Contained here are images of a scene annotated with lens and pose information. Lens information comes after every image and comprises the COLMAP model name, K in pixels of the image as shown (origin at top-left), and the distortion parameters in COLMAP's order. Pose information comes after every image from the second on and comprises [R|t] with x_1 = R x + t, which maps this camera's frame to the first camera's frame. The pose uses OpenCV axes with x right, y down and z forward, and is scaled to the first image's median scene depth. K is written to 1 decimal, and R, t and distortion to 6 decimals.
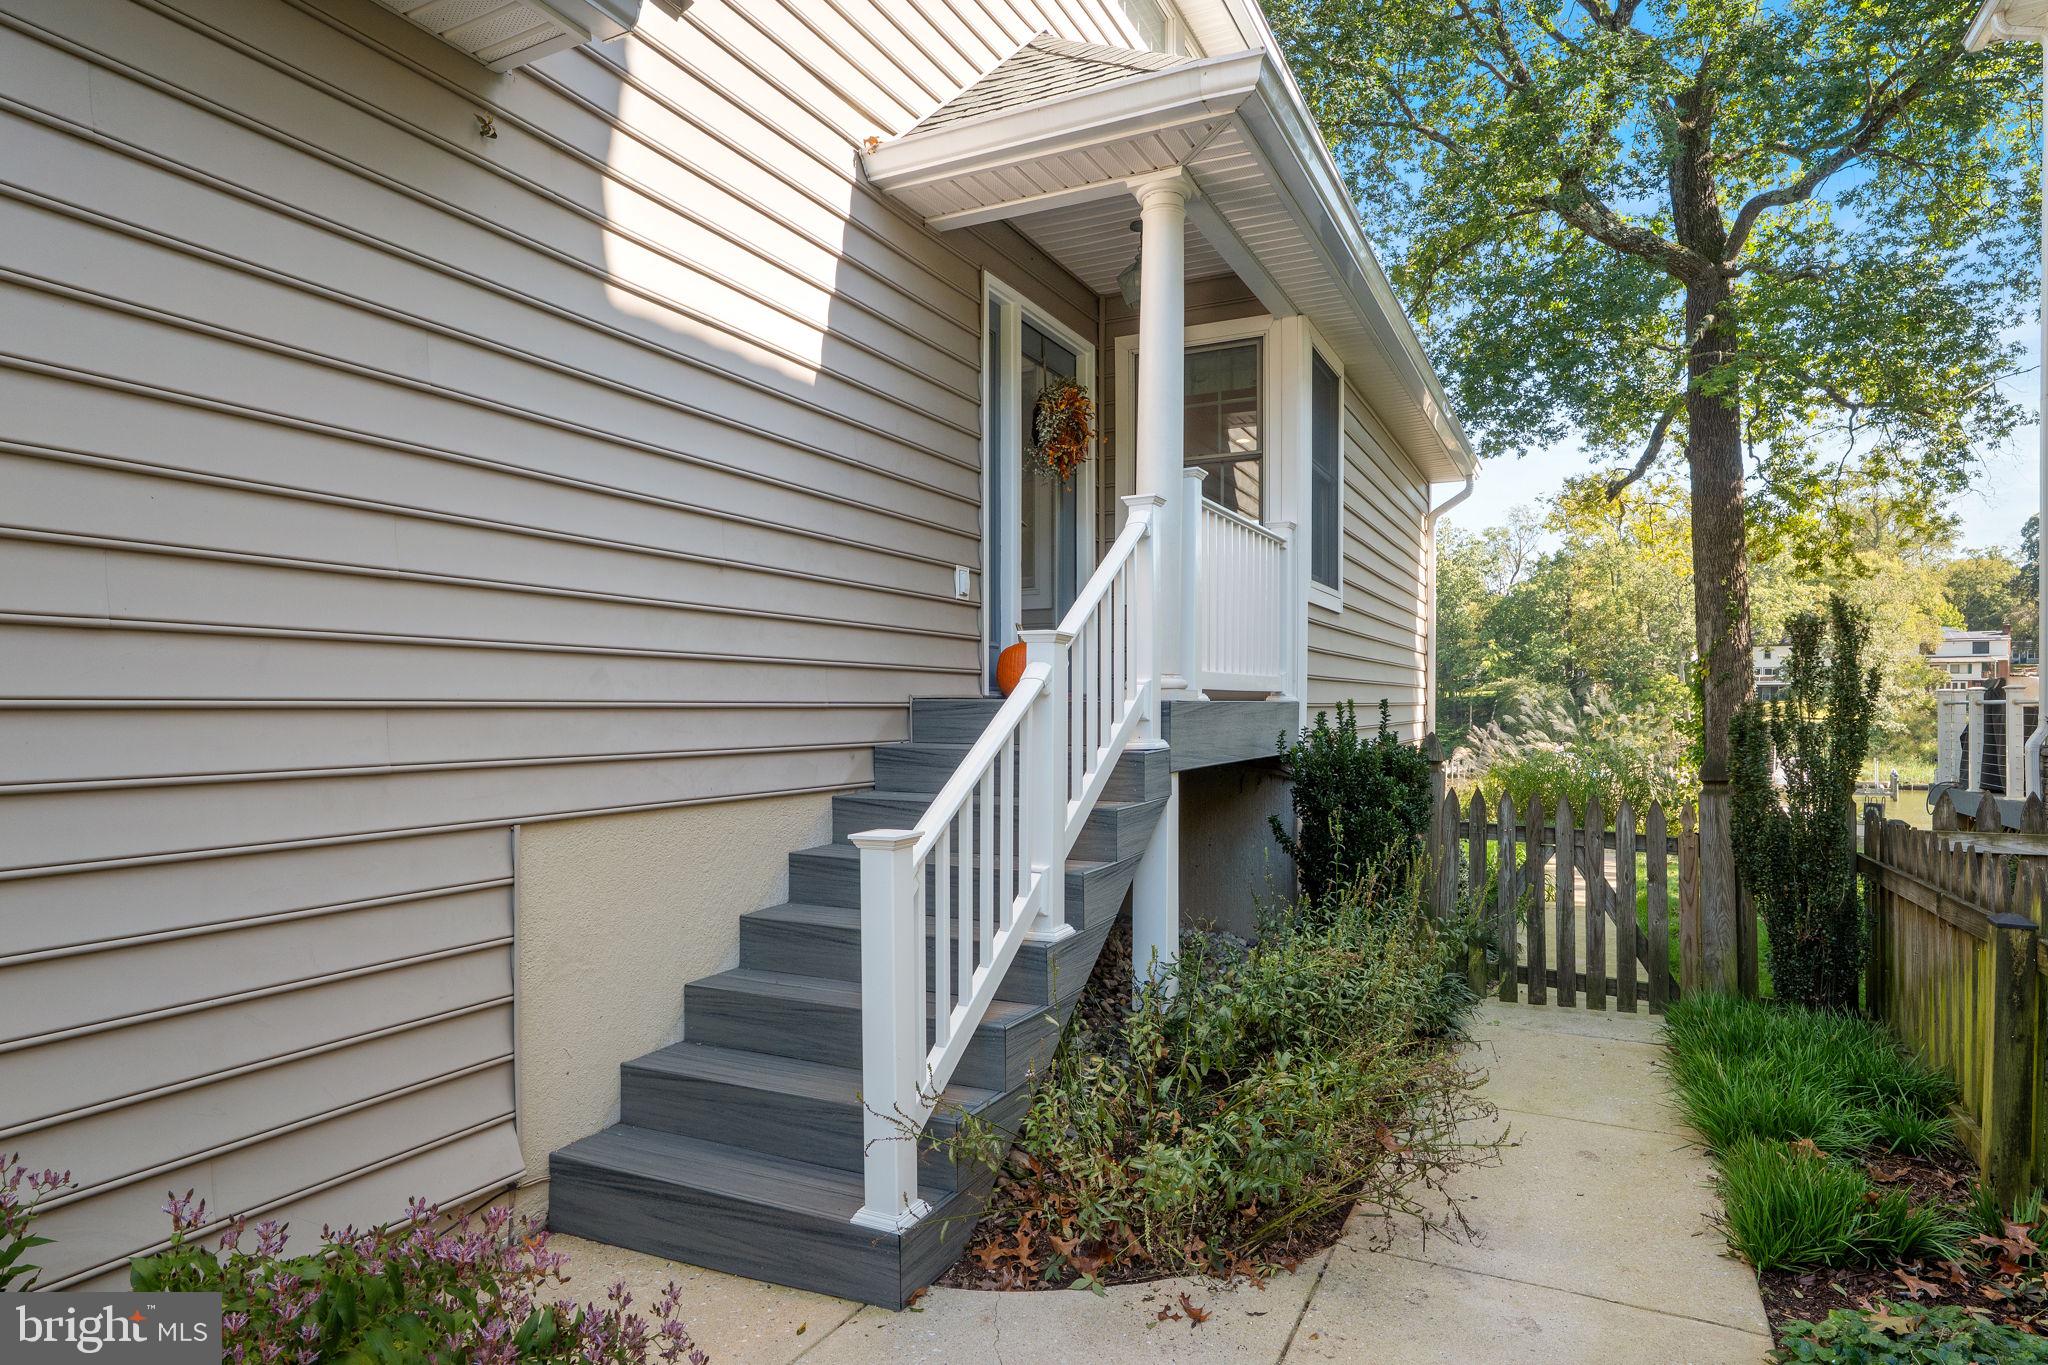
lens RADIAL K [[1146.1, 0, 1016.2], [0, 1146.1, 696.6], [0, 0, 1]] dist [-0.001566, -0.000698]
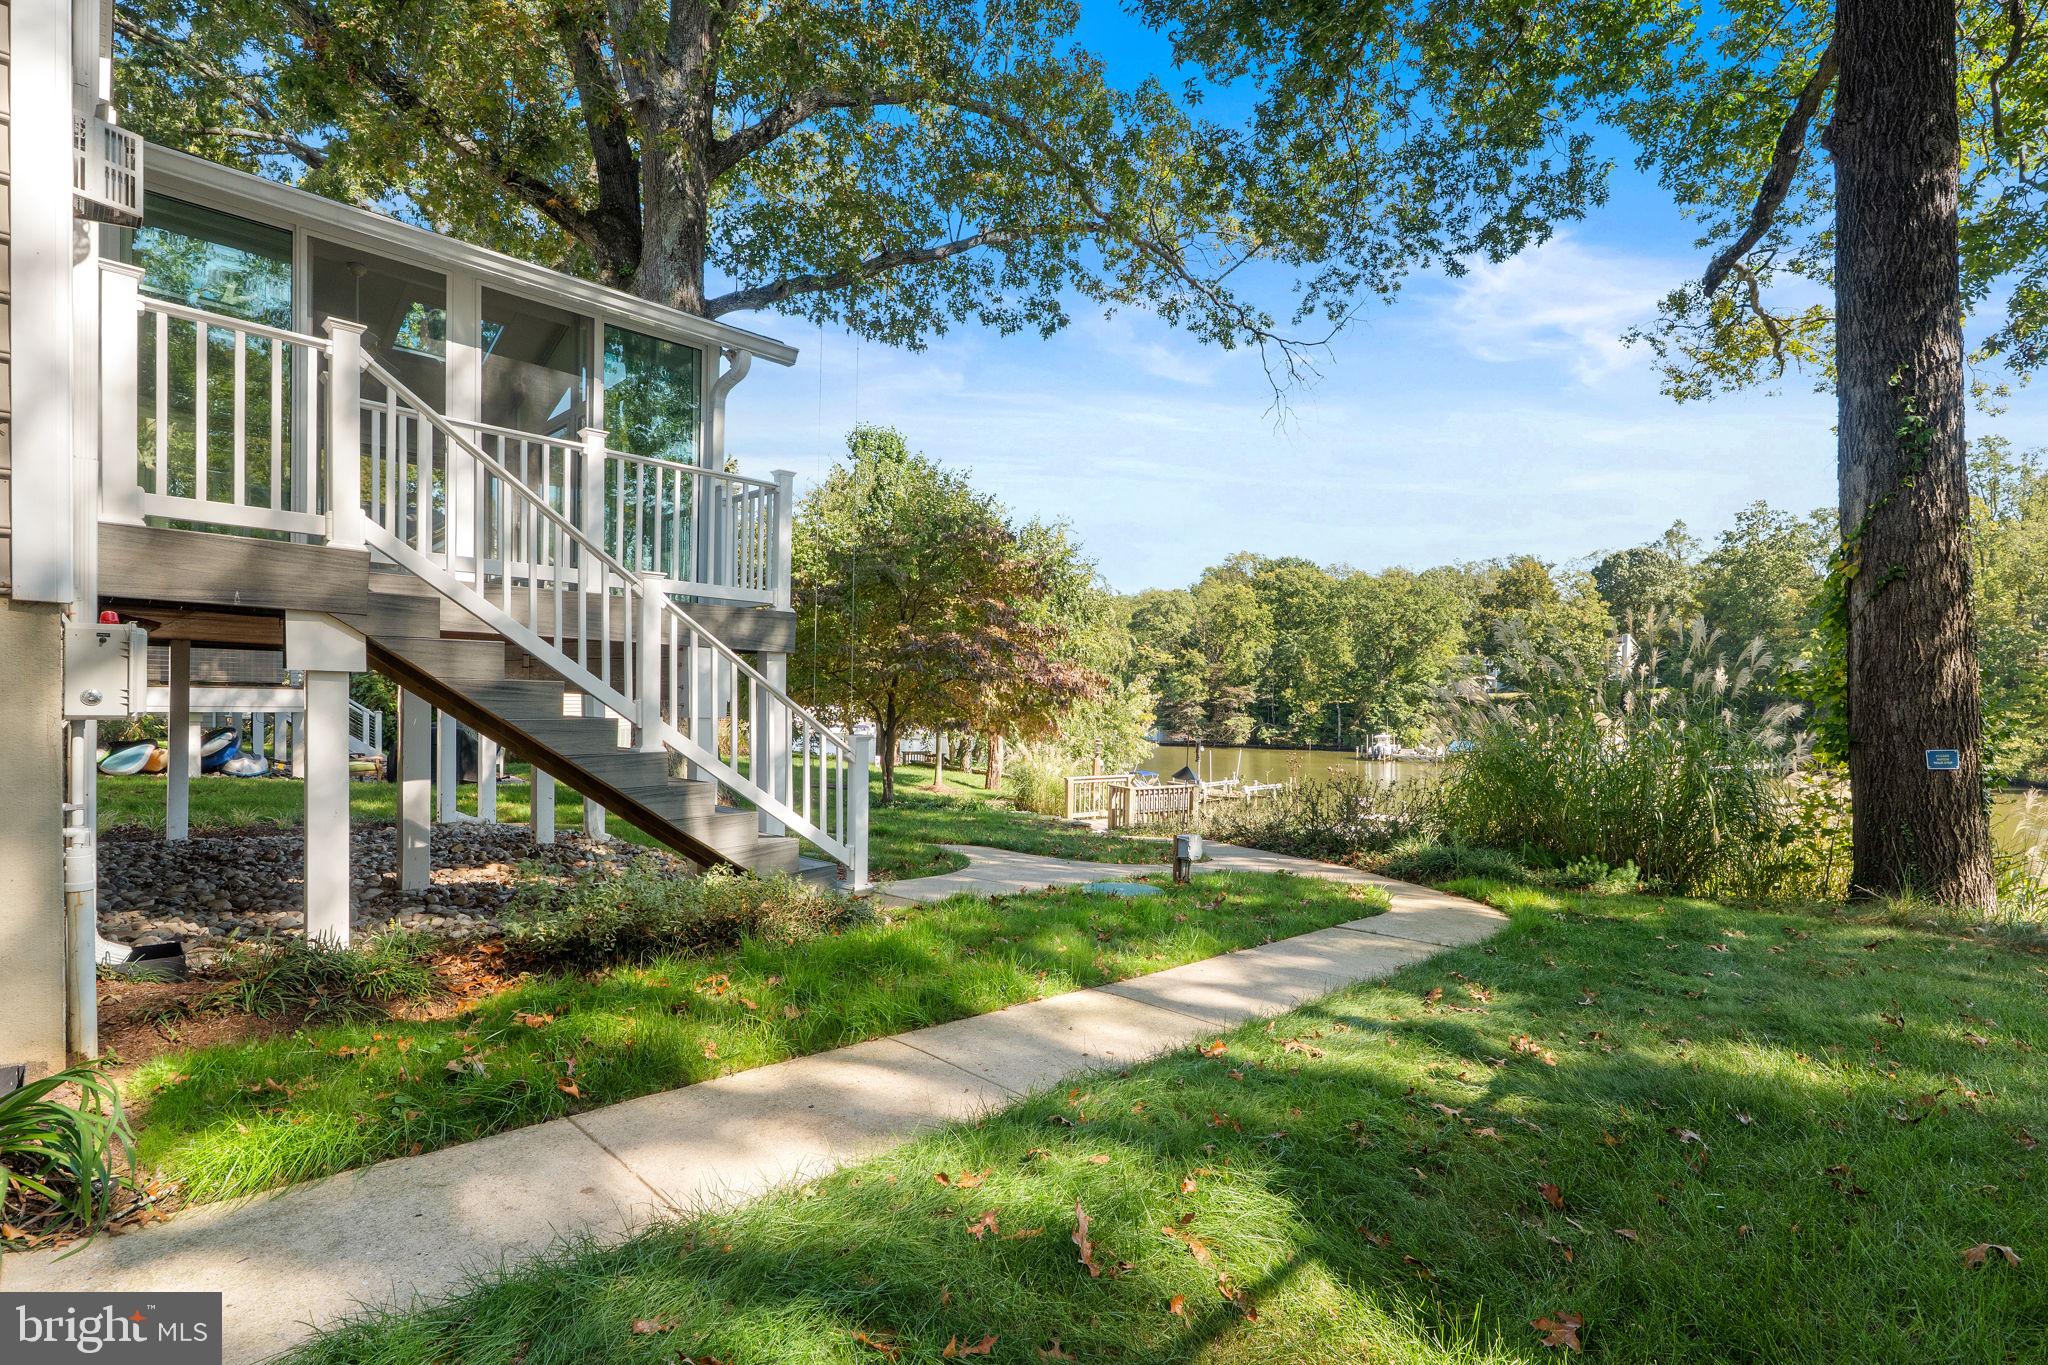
lens RADIAL K [[971.5, 0, 1018.5], [0, 971.5, 697.2], [0, 0, 1]] dist [0.001570, 0.001043]
pose [[0.951711, 0.014838, -0.306636, 1.954256], [-0.011976, 0.999865, 0.011215, 0.161904], [0.306761, -0.007001, 0.951761, 2.464276]]
